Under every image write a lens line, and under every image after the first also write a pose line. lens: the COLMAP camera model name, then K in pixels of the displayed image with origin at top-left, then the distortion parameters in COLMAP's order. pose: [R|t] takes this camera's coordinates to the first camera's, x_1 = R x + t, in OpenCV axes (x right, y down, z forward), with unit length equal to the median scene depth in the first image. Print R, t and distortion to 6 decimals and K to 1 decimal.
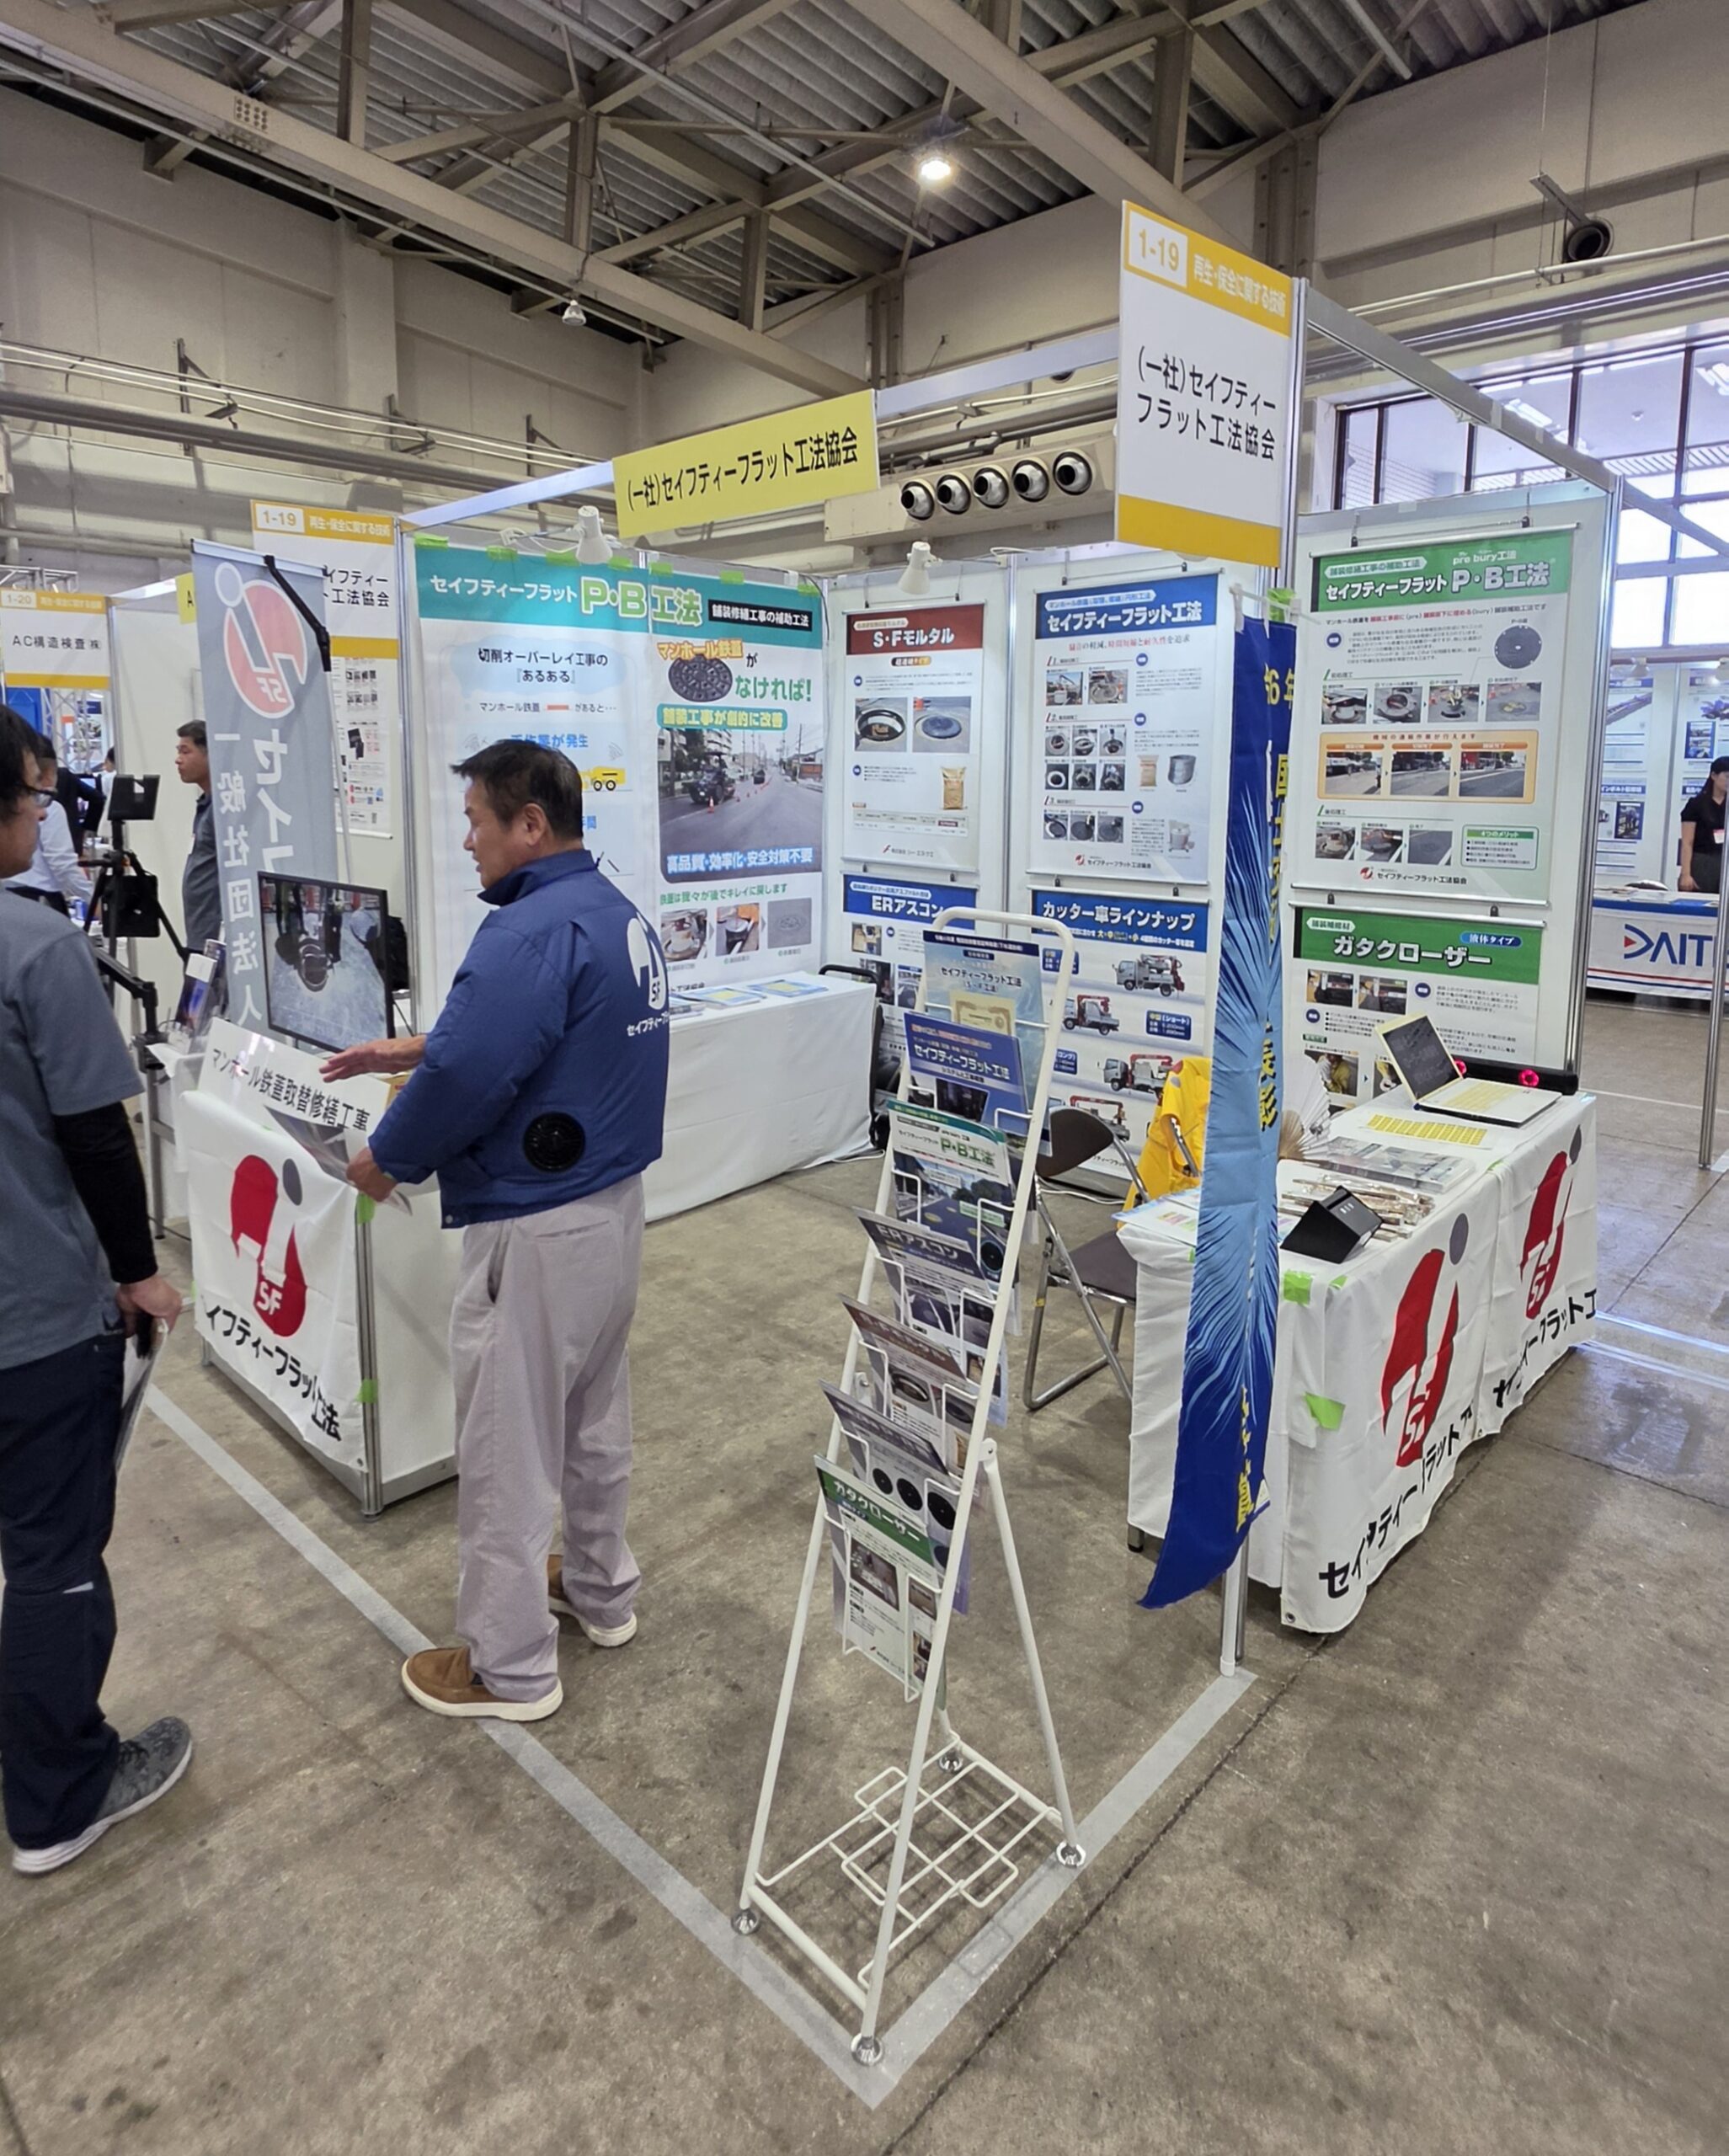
lens RADIAL K [[1292.7, 0, 823.5], [0, 1292.7, 921.2], [0, 0, 1]] dist [-0.000458, 0.001280]
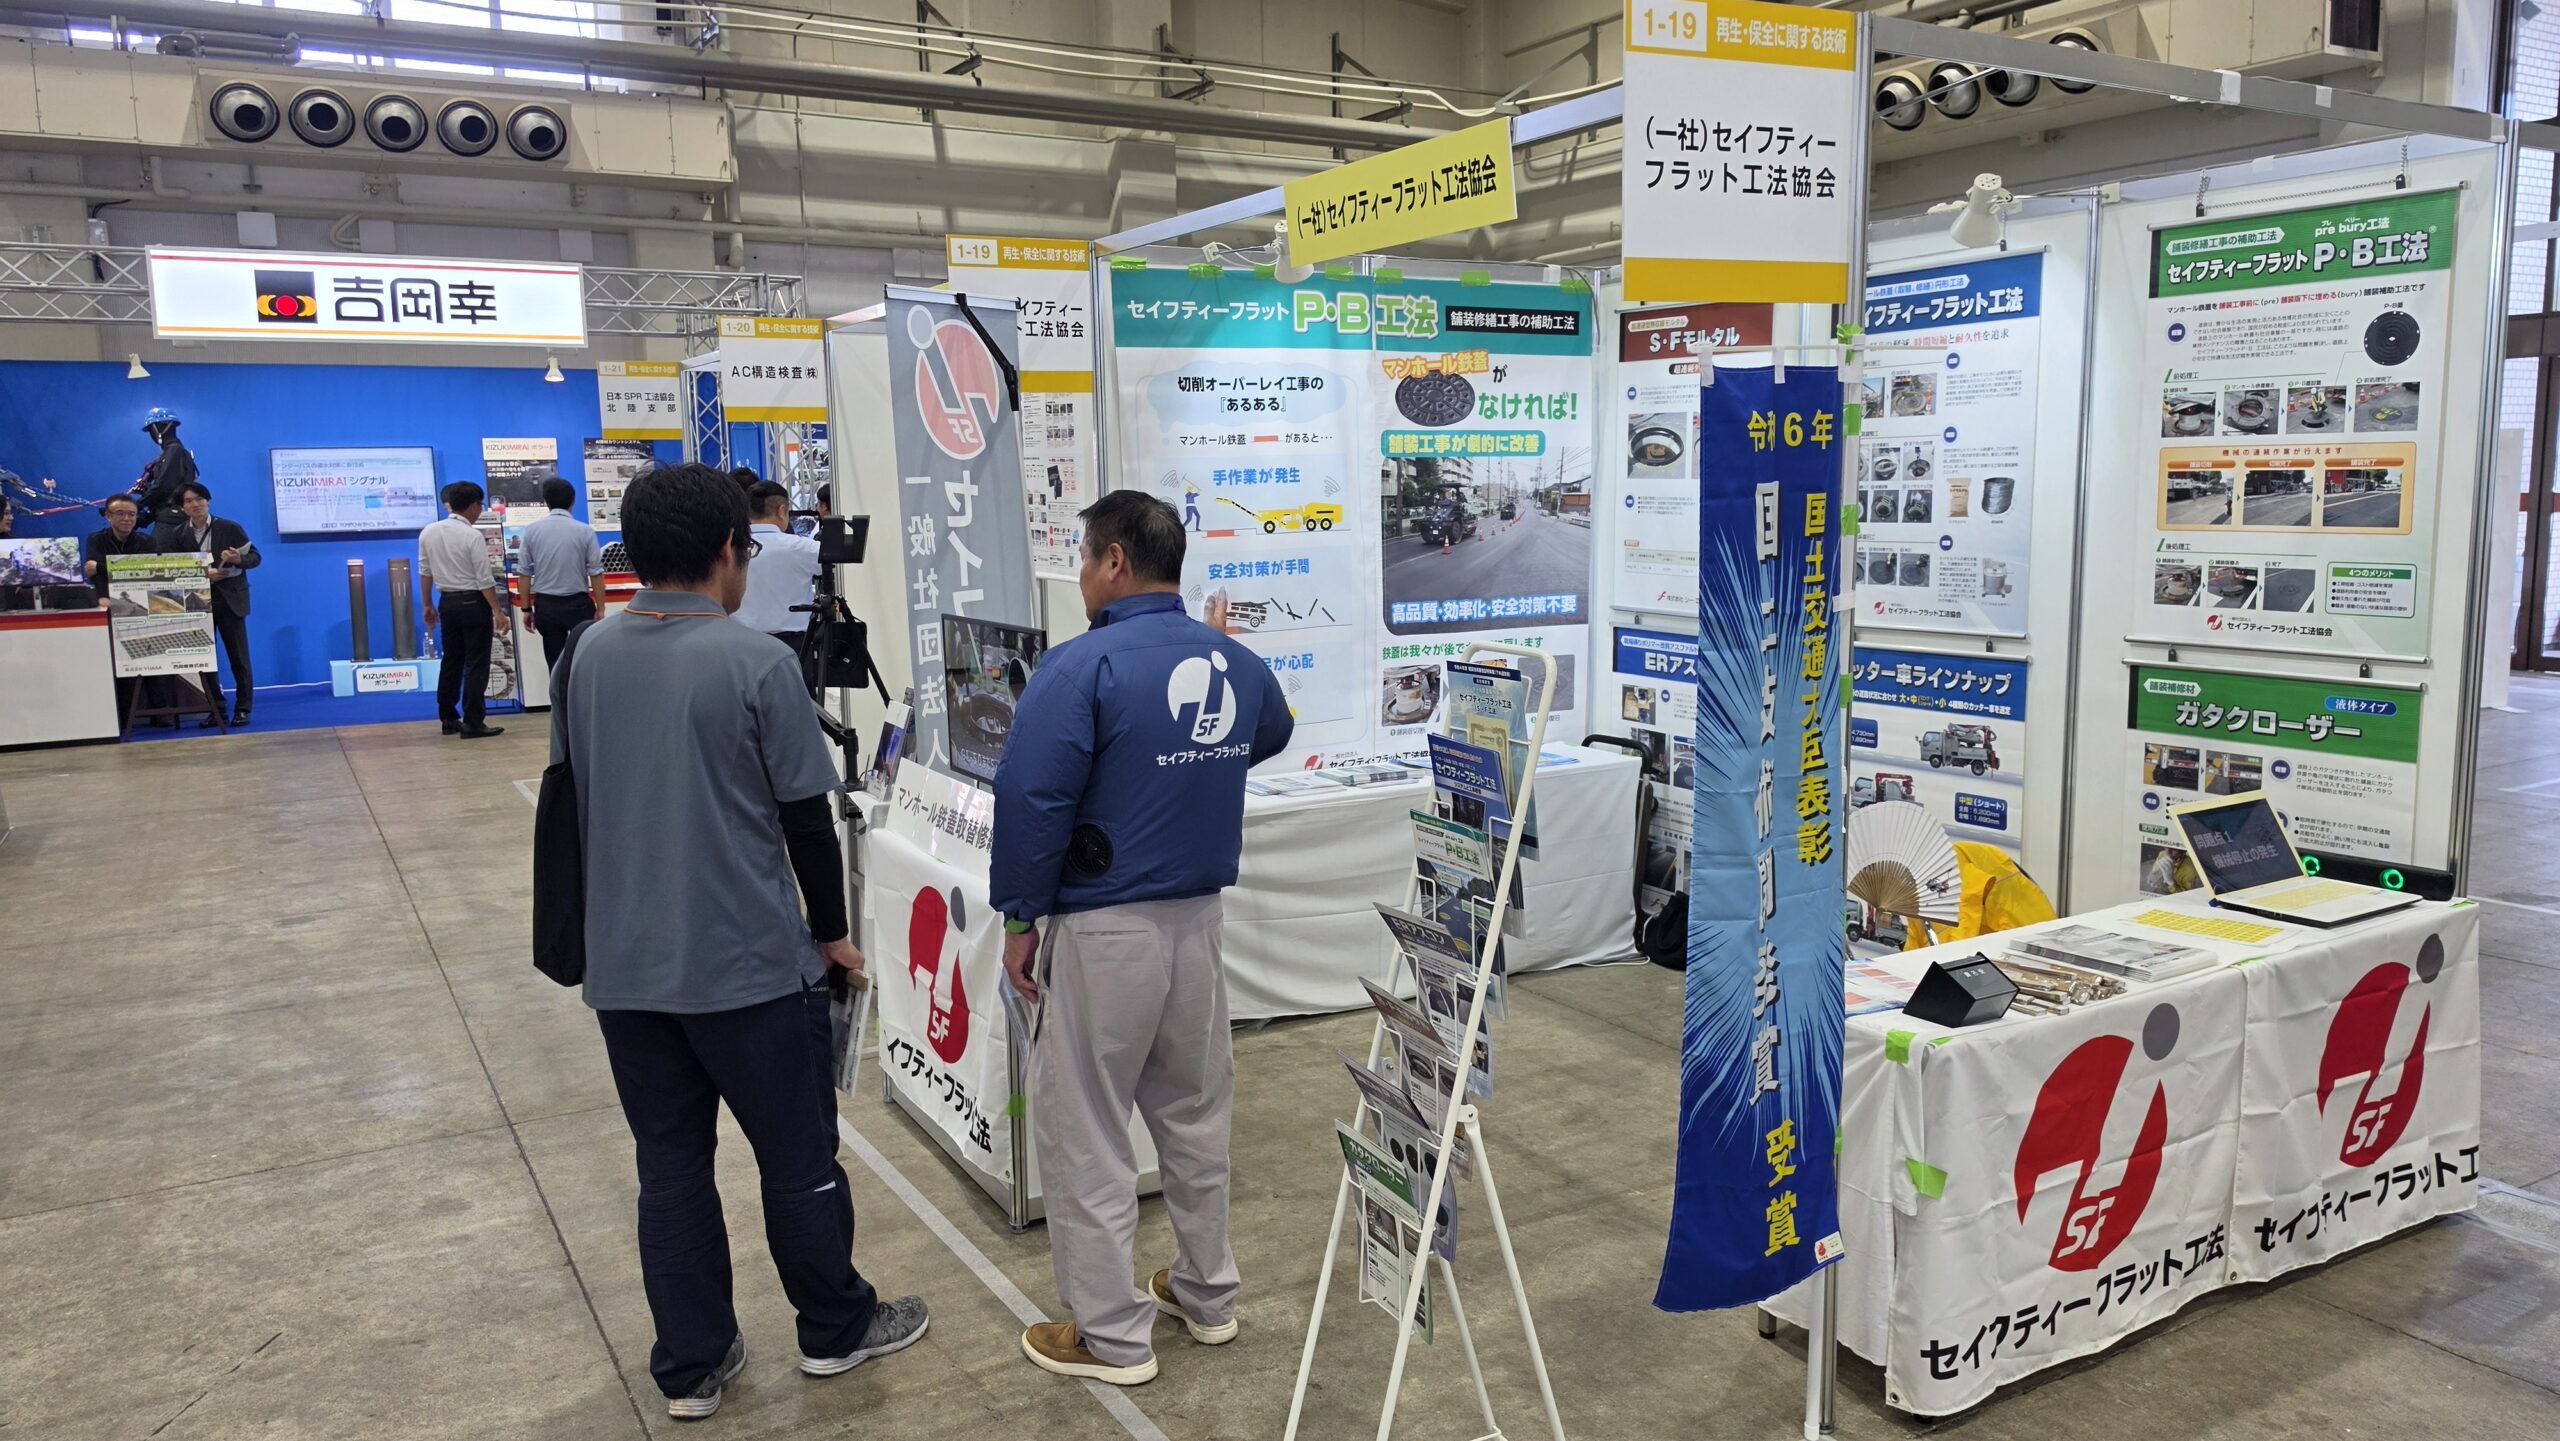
lens RADIAL K [[1782.4, 0, 1280.0], [0, 1782.4, 720.5], [0, 0, 1]] dist [0.122402, -0.180488]
pose [[0.964418, 0.019632, -0.263651, 0.163702], [-0.017104, 0.999783, 0.011881, 0.020440], [0.263827, -0.006949, 0.964545, -0.245017]]
